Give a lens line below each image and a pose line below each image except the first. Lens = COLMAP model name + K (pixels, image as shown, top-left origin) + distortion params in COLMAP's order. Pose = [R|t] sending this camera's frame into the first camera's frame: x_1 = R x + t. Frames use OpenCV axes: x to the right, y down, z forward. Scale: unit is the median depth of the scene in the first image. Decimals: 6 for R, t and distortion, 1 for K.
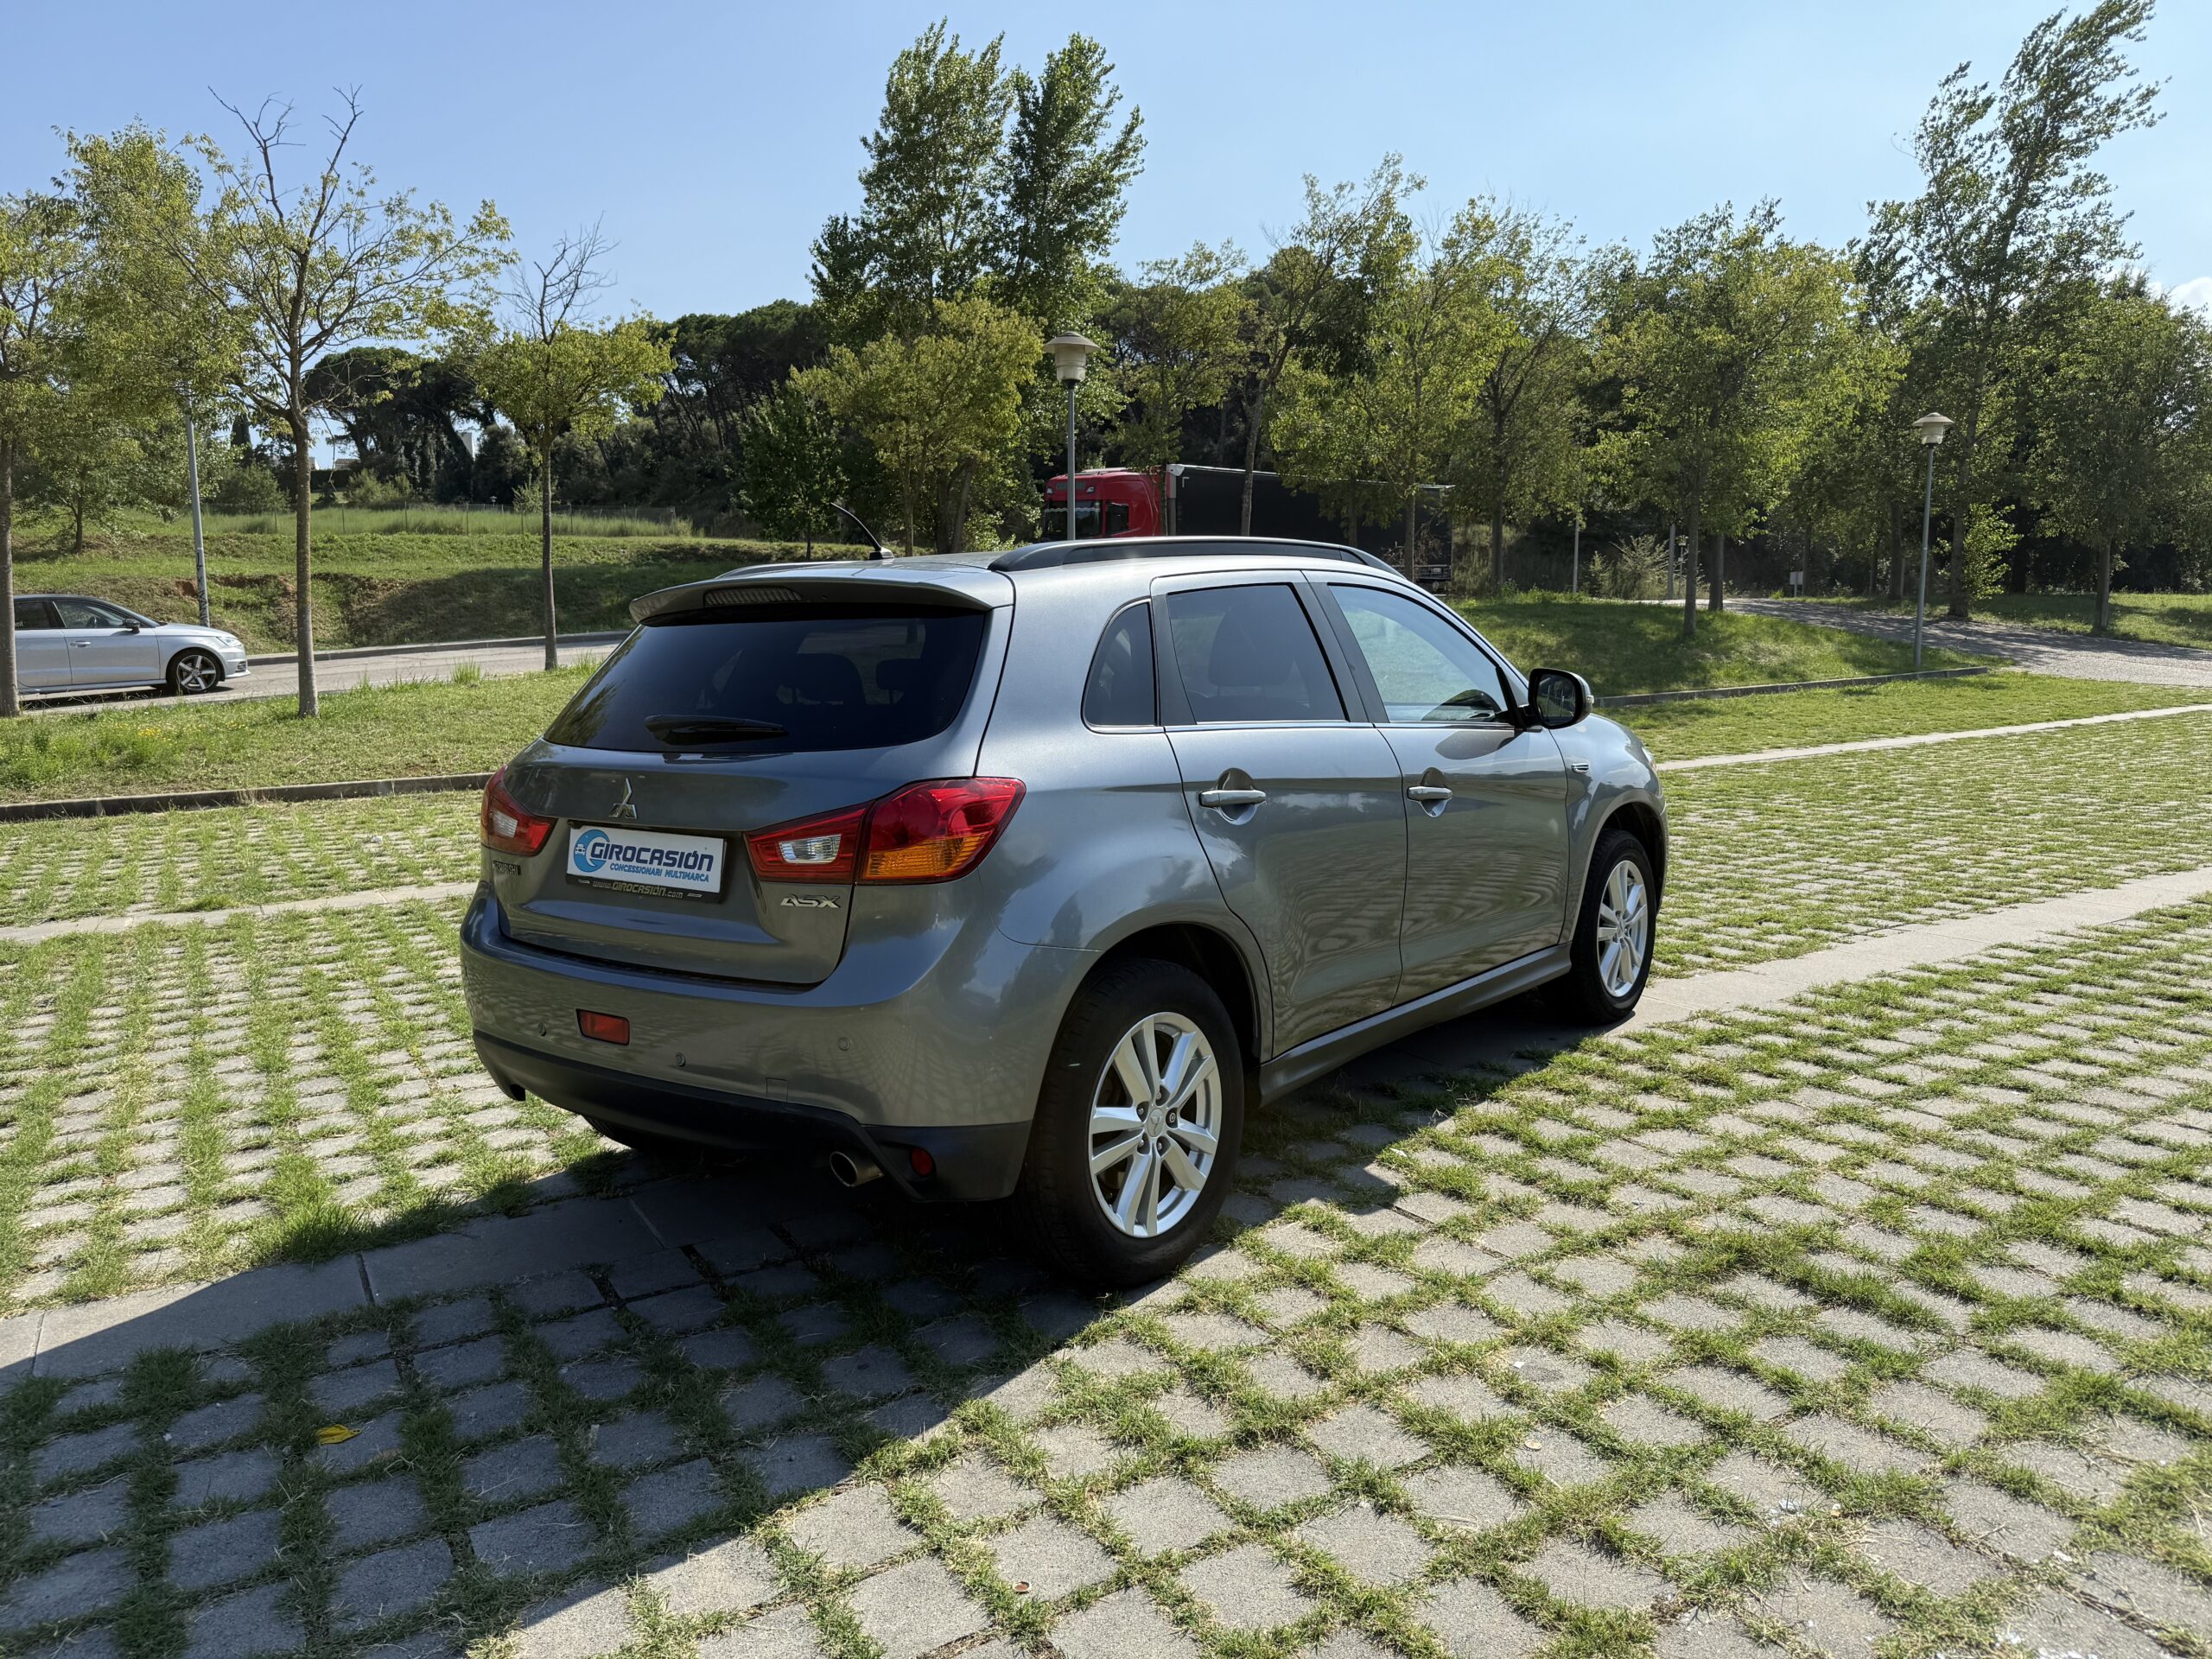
lens RADIAL K [[1555.4, 0, 1108.2], [0, 1555.4, 822.6], [0, 0, 1]] dist [0.027734, -0.047675]
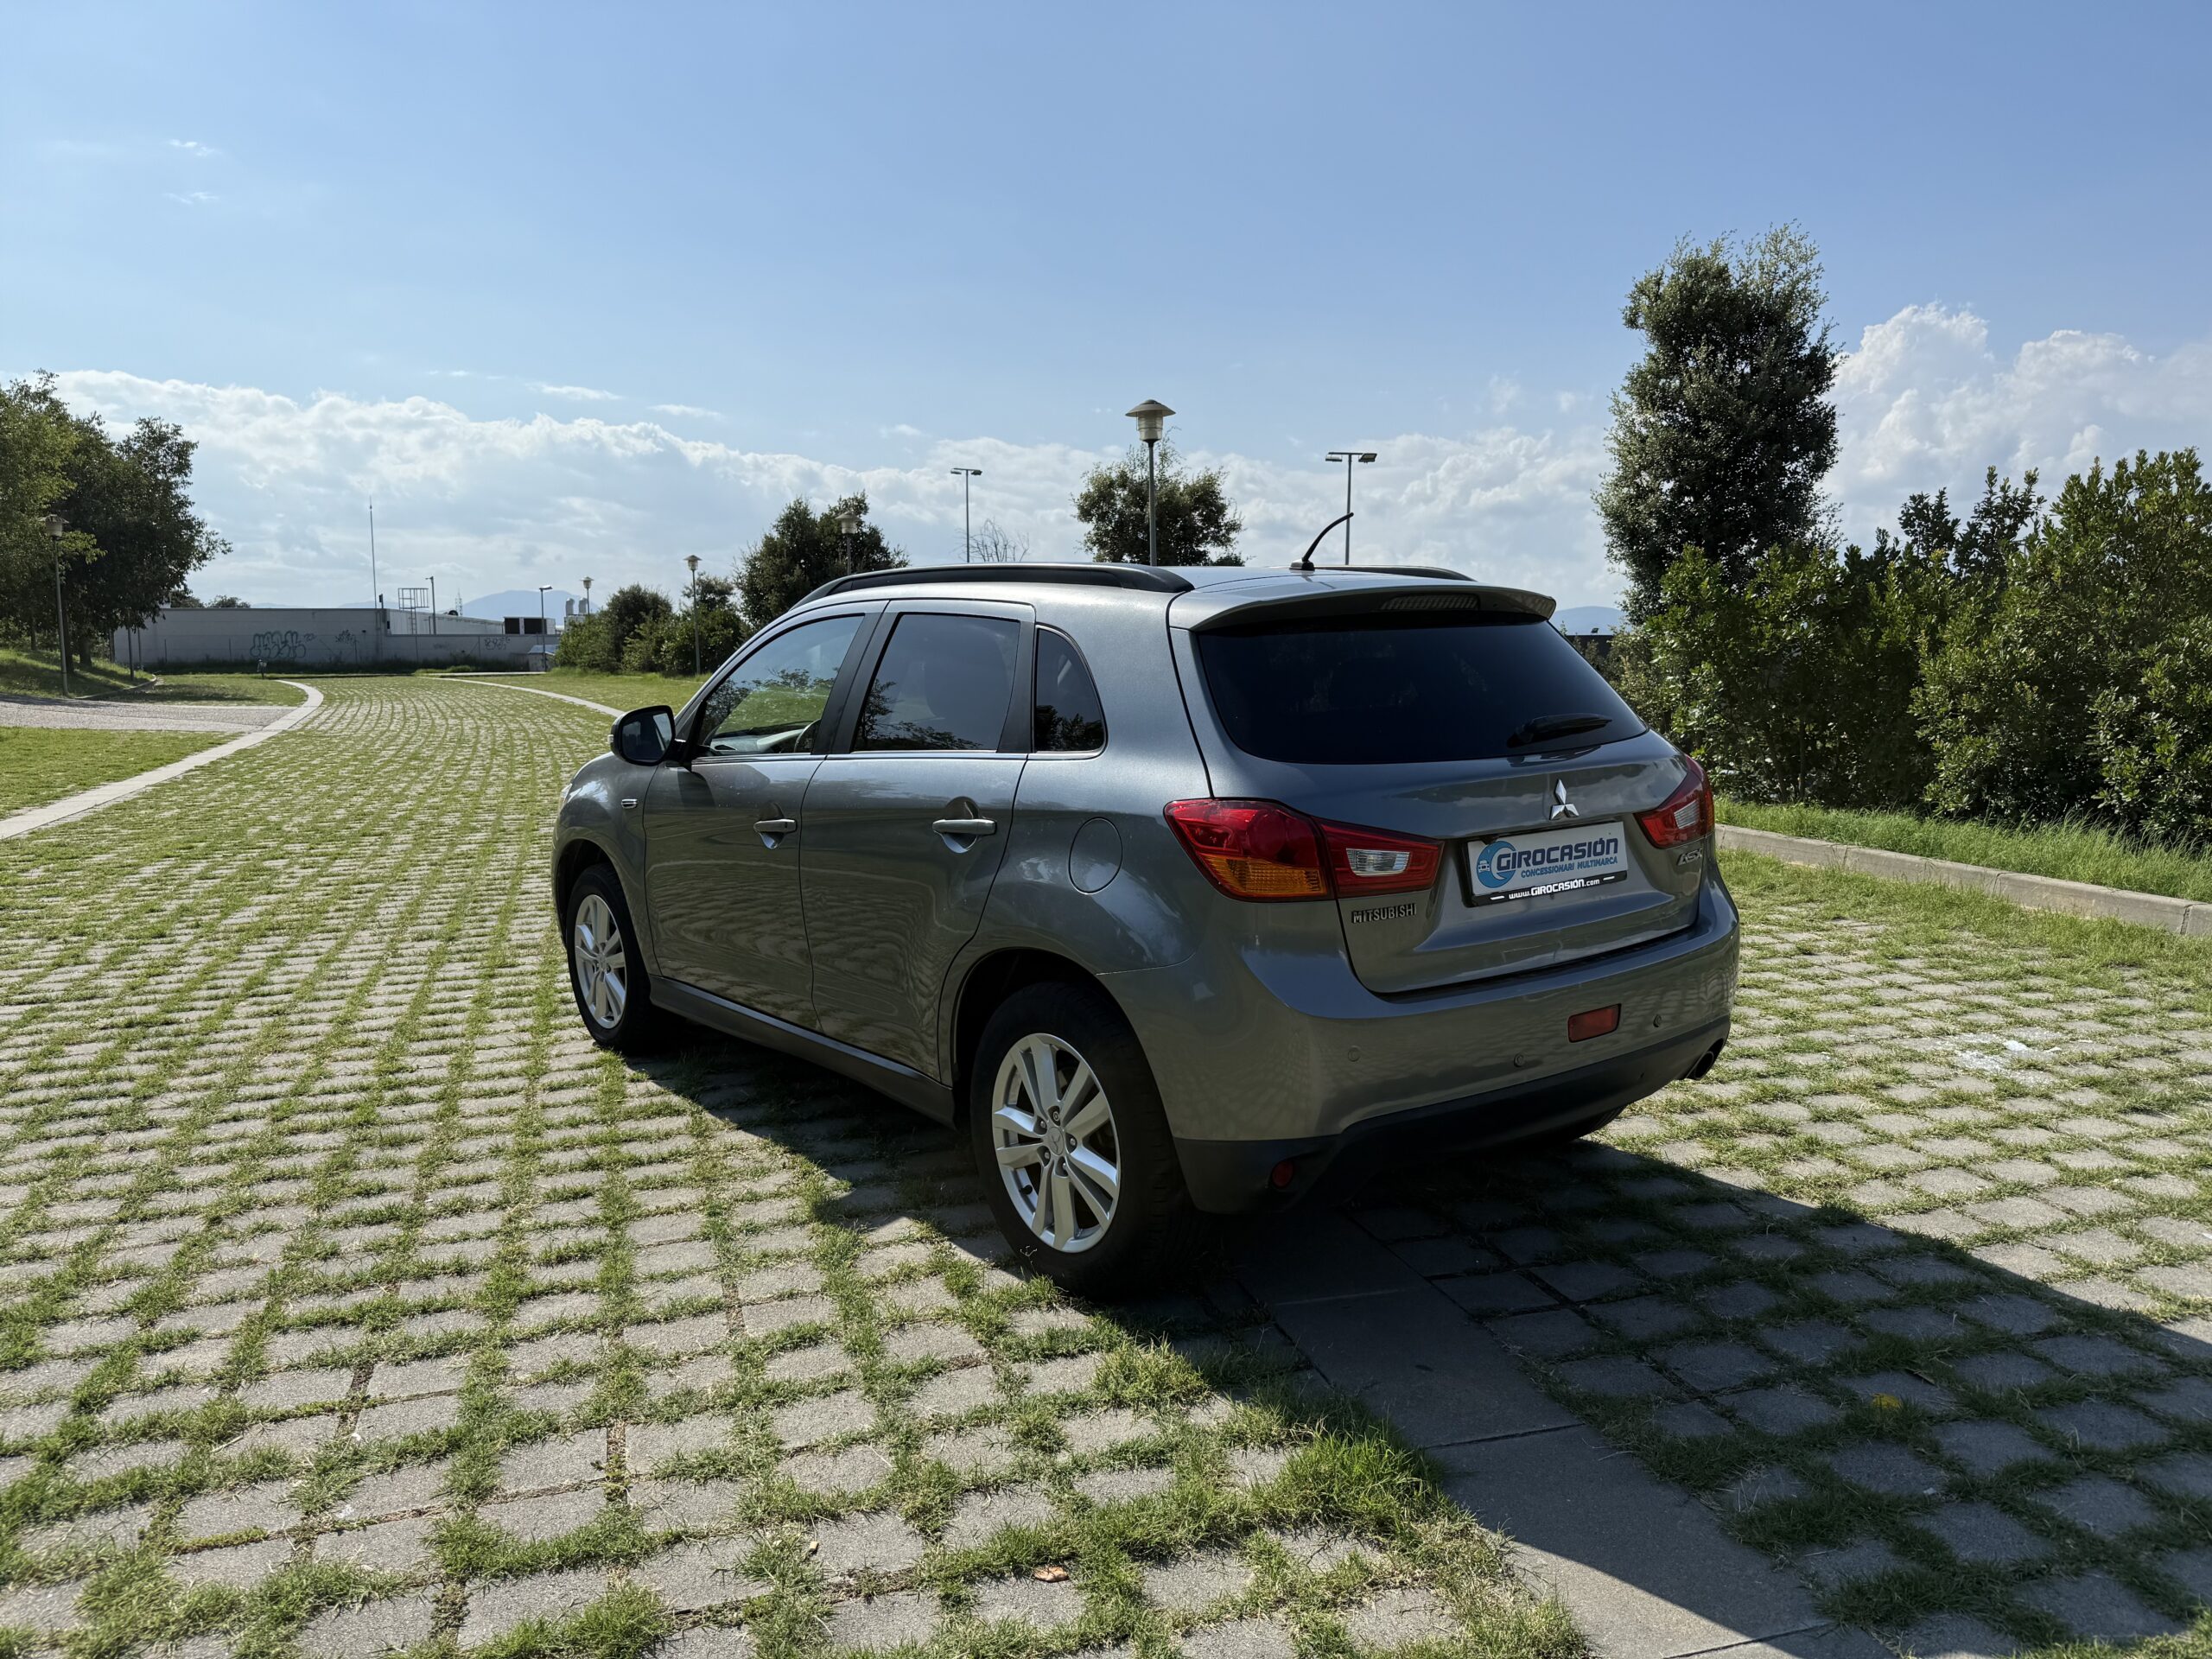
lens RADIAL K [[1555.4, 0, 1098.9], [0, 1555.4, 837.5], [0, 0, 1]] dist [0.027734, -0.047675]
pose [[0.232145, -0.097601, 0.967772, -0.138339], [0.119975, 0.990229, 0.071087, -0.010039], [-0.965254, 0.099606, 0.241586, 0.106525]]
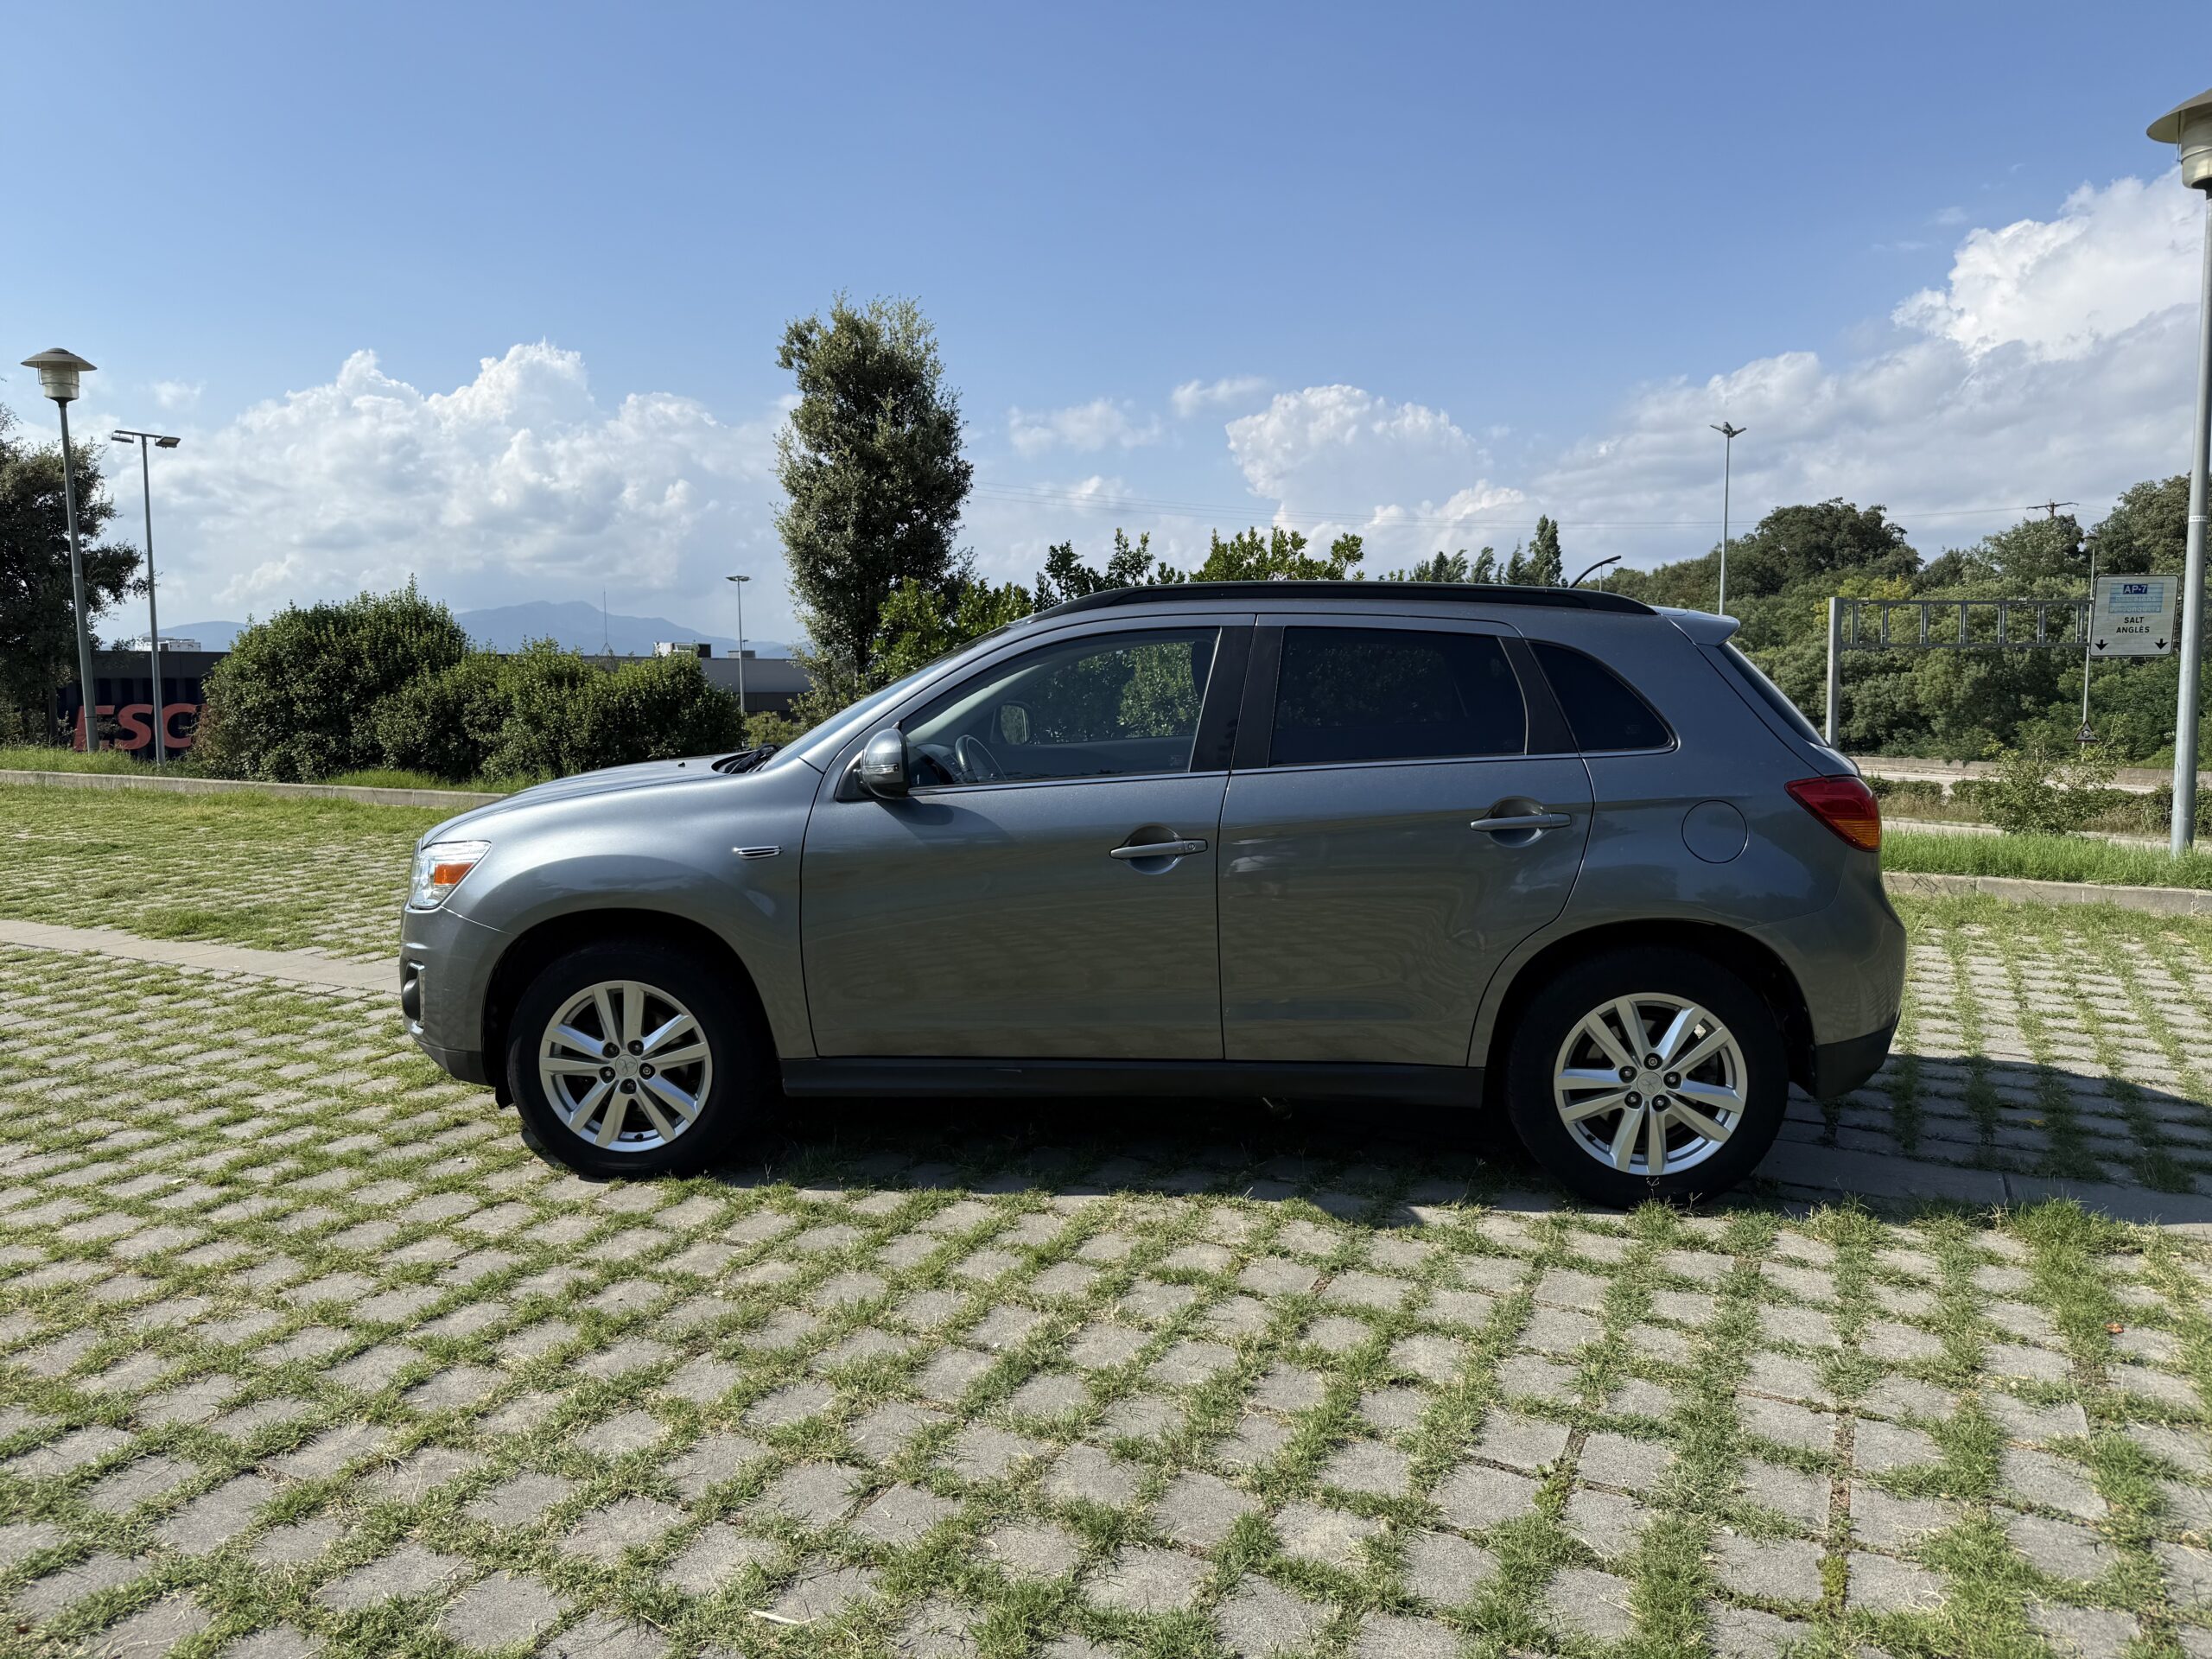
lens RADIAL K [[1555.4, 0, 1118.4], [0, 1555.4, 825.4], [0, 0, 1]] dist [0.027734, -0.047675]
pose [[-0.554782, -0.065604, 0.829405, -0.117573], [0.108120, 0.982748, 0.150054, -0.026127], [-0.824940, 0.172923, -0.538118, 0.234938]]
